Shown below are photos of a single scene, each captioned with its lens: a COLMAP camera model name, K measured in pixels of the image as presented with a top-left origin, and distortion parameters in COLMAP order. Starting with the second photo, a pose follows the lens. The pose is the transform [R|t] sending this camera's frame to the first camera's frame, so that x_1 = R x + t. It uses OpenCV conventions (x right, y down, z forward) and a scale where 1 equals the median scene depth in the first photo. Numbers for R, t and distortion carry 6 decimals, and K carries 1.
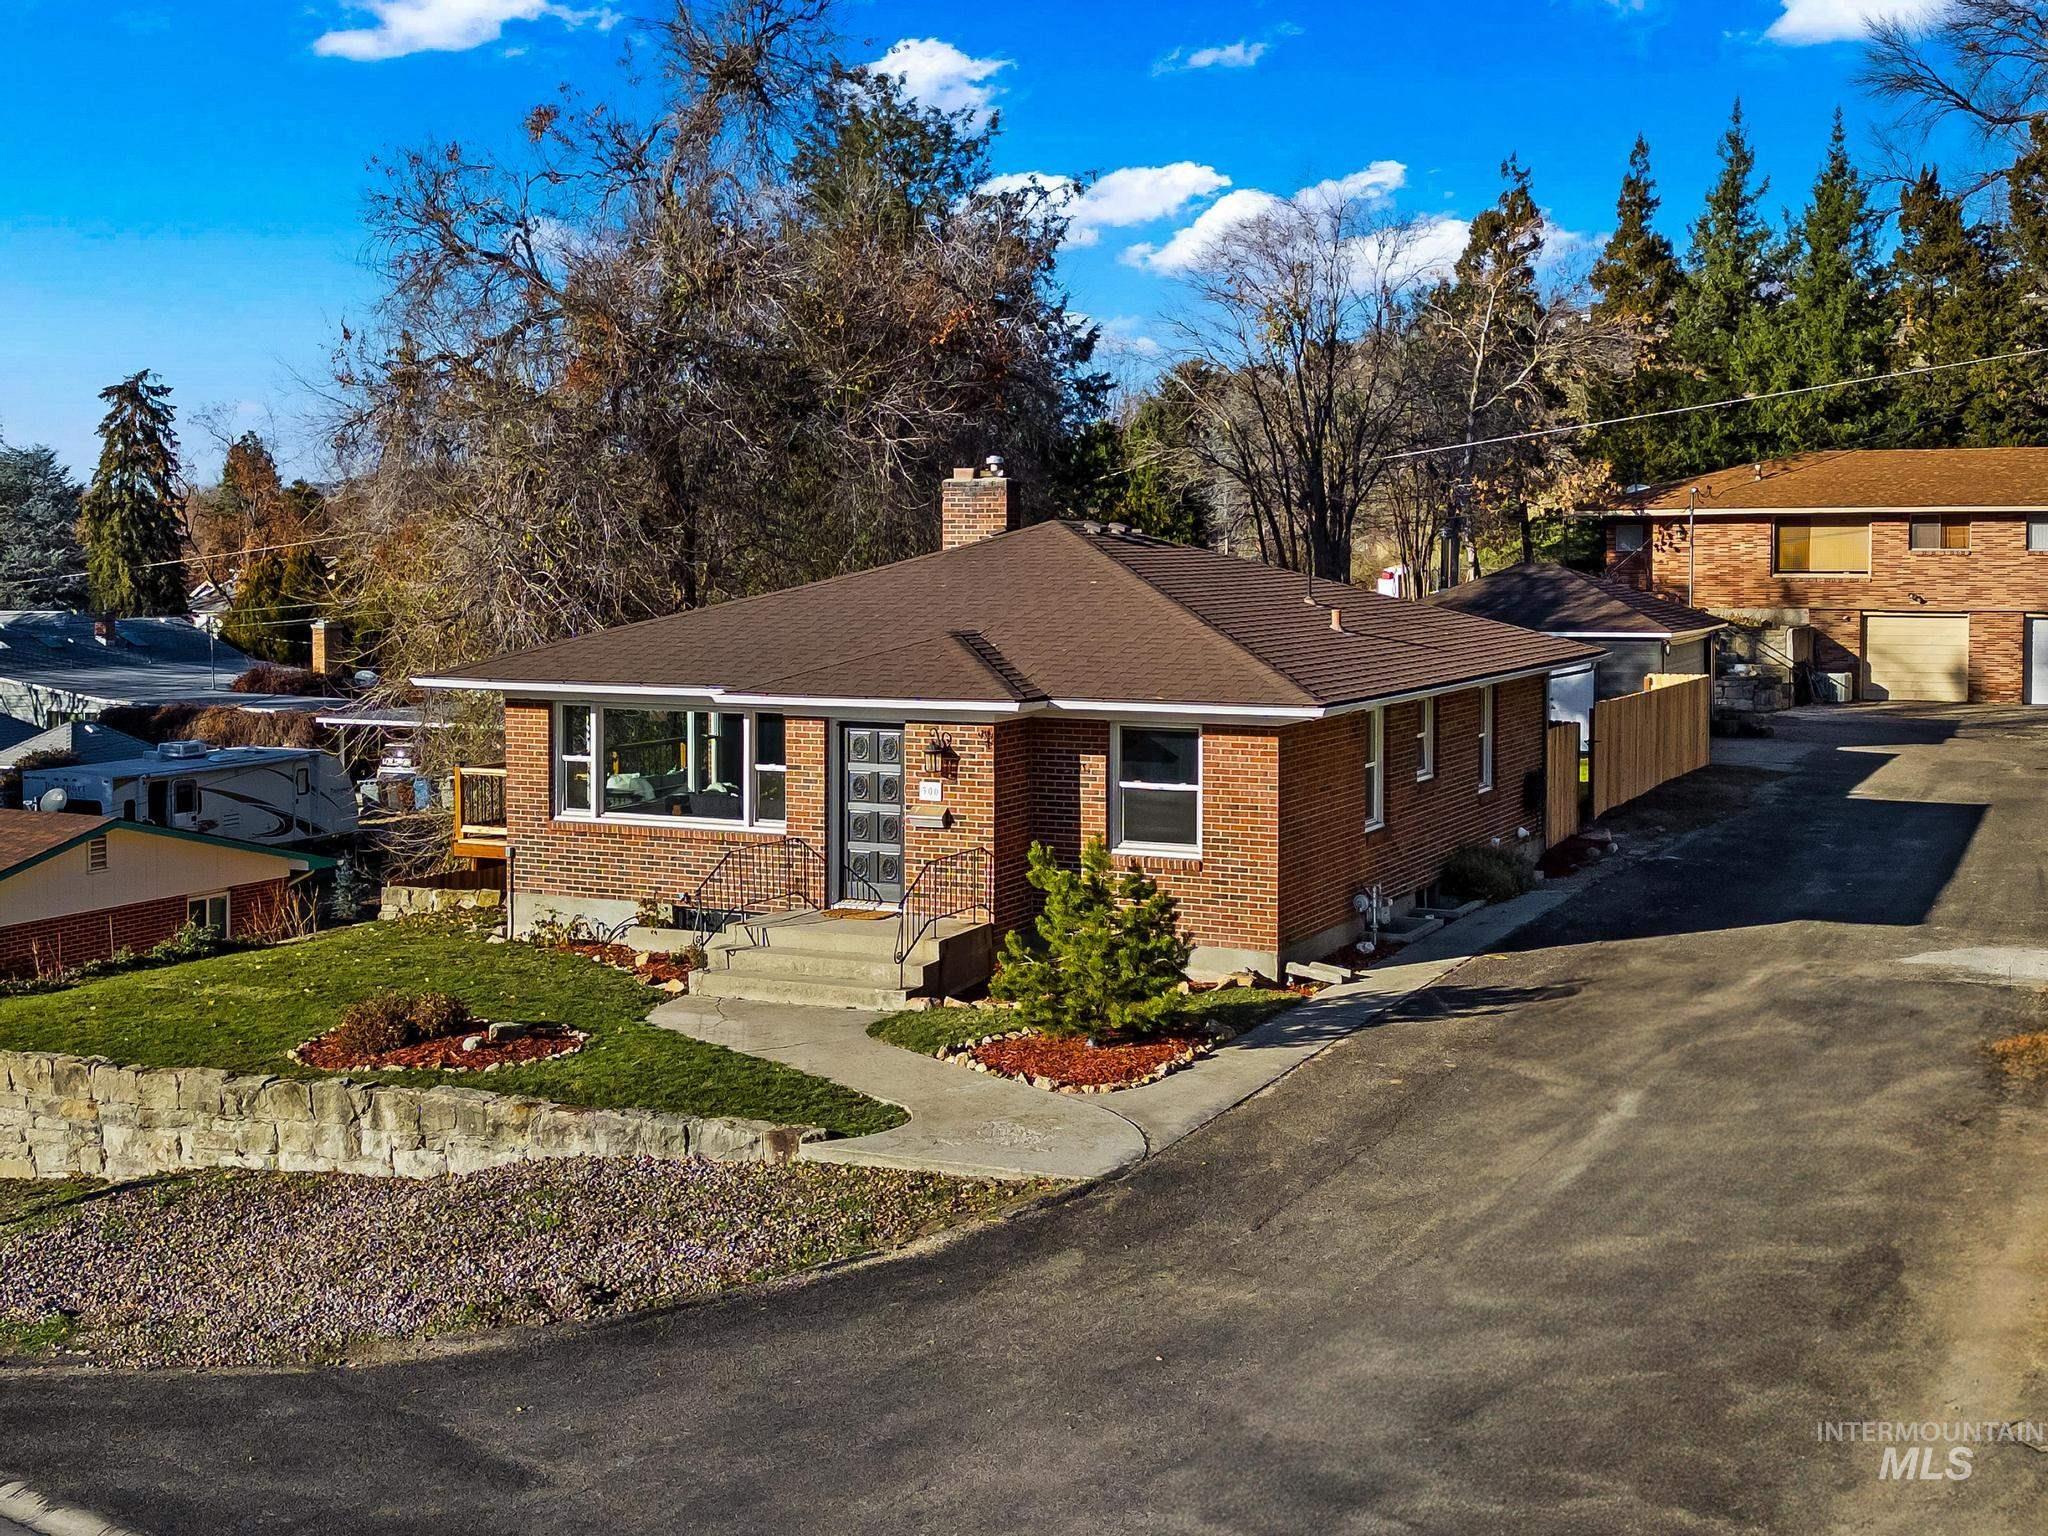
lens RADIAL K [[2430.7, 0, 1068.5], [0, 2430.7, 763.7], [0, 0, 1]] dist [0.098342, -0.008790]
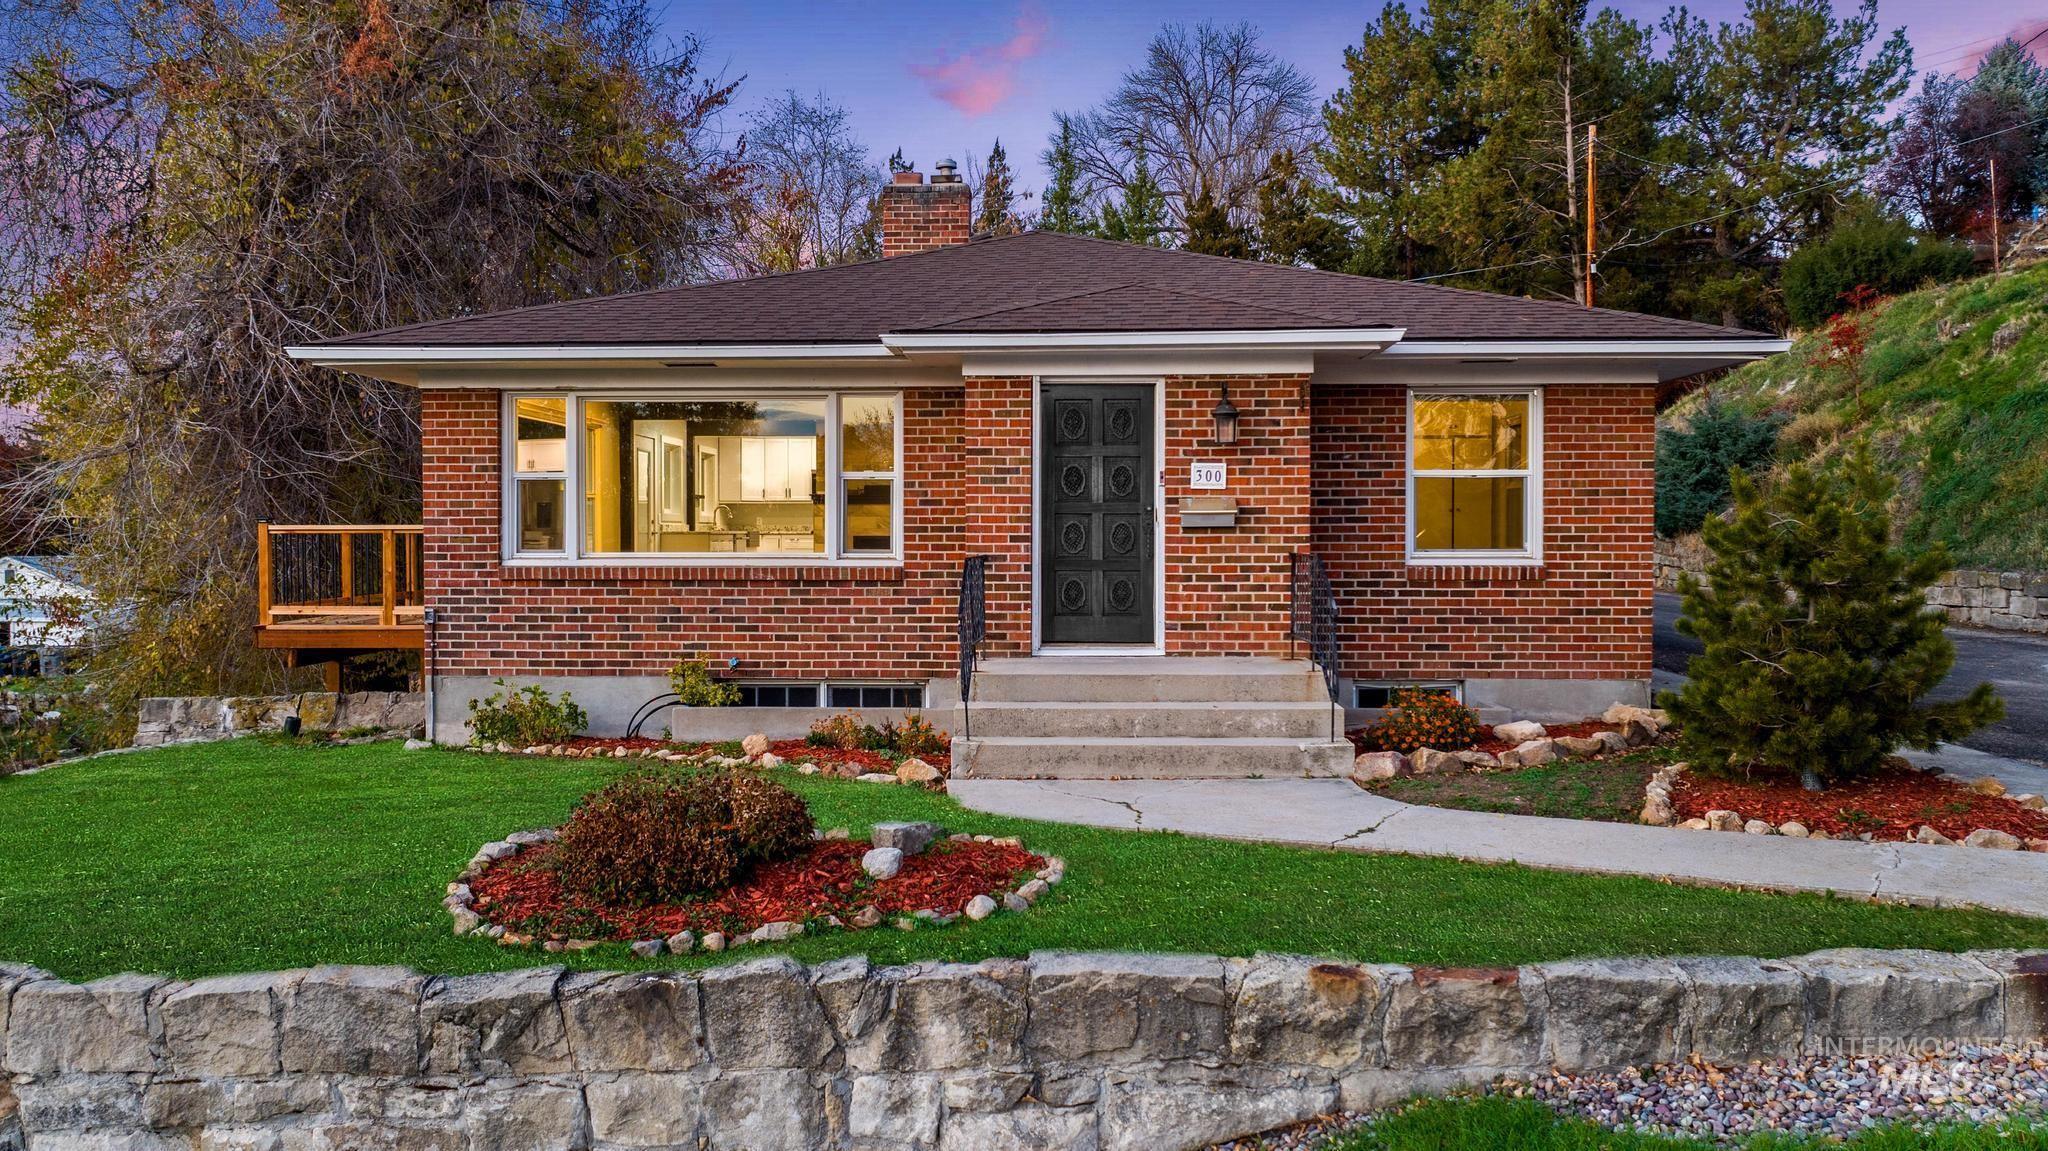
lens RADIAL K [[1655.1, 0, 1024.0], [0, 1655.1, 575.5], [0, 0, 1]] dist [-0.014809, -0.001736]
pose [[0.914627, -0.010377, 0.404166, -0.303426], [0.038064, 0.997440, -0.060531, 0.067904], [-0.402503, 0.070747, 0.912681, 0.594849]]
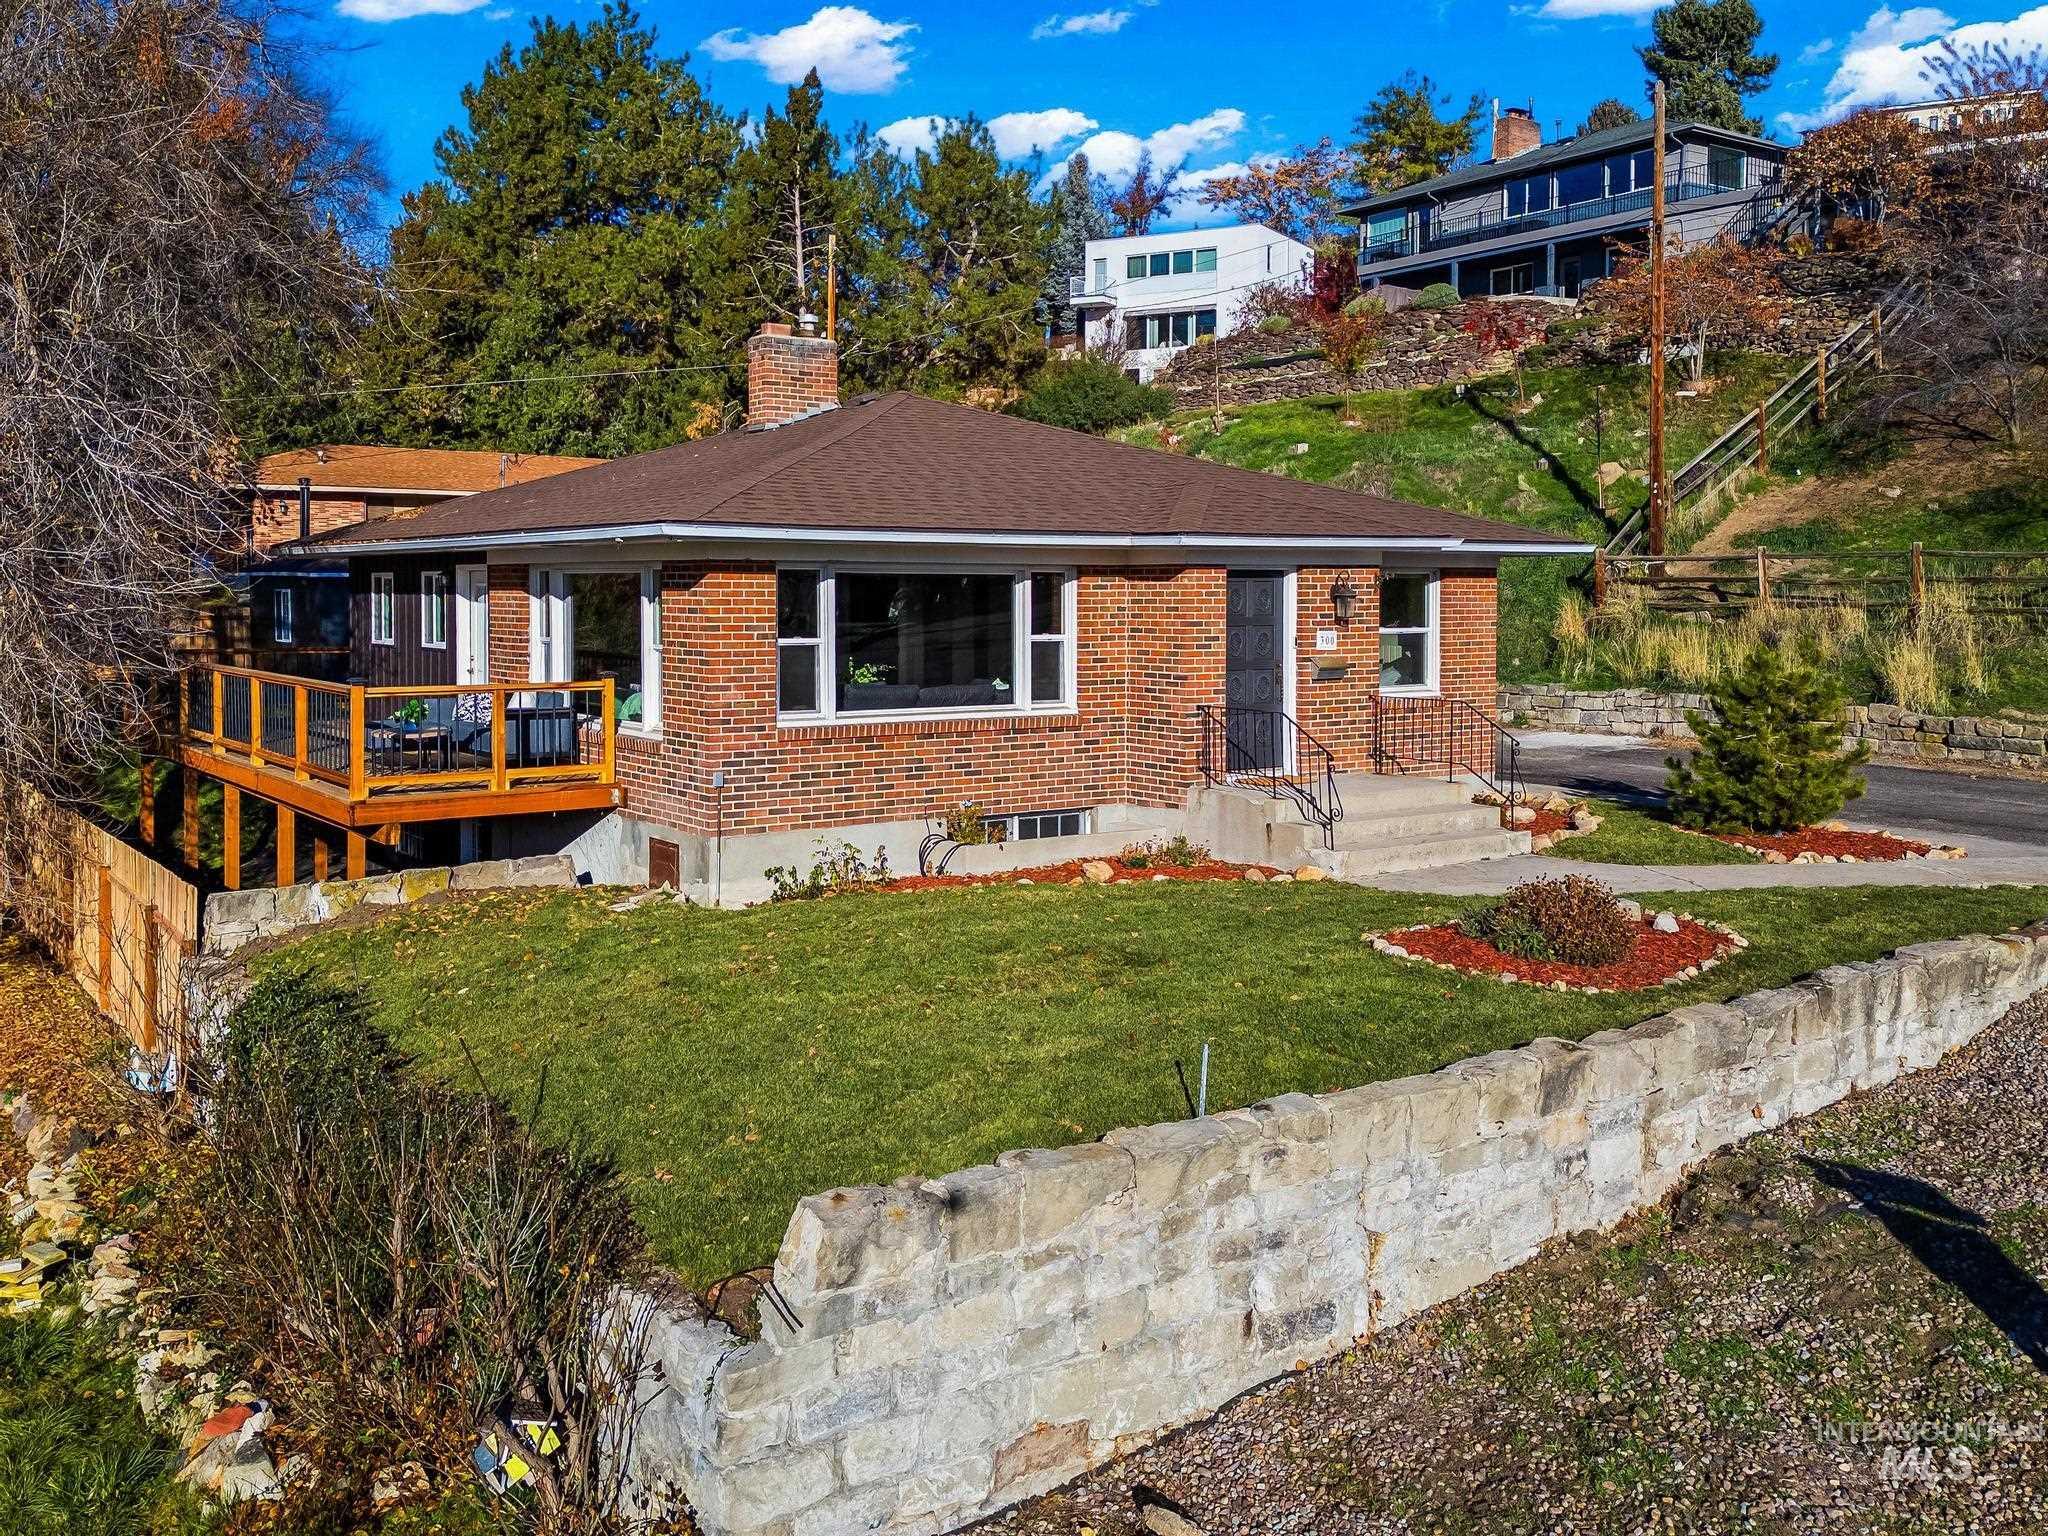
lens RADIAL K [[1791.1, 0, 1024.0], [0, 1791.1, 768.0], [0, 0, 1]] dist [0.043727, -0.001152]
pose [[0.480015, -0.084770, 0.873155, -0.734145], [0.080755, 0.995364, 0.052240, 0.014892], [-0.873535, 0.045435, 0.484636, 0.778146]]
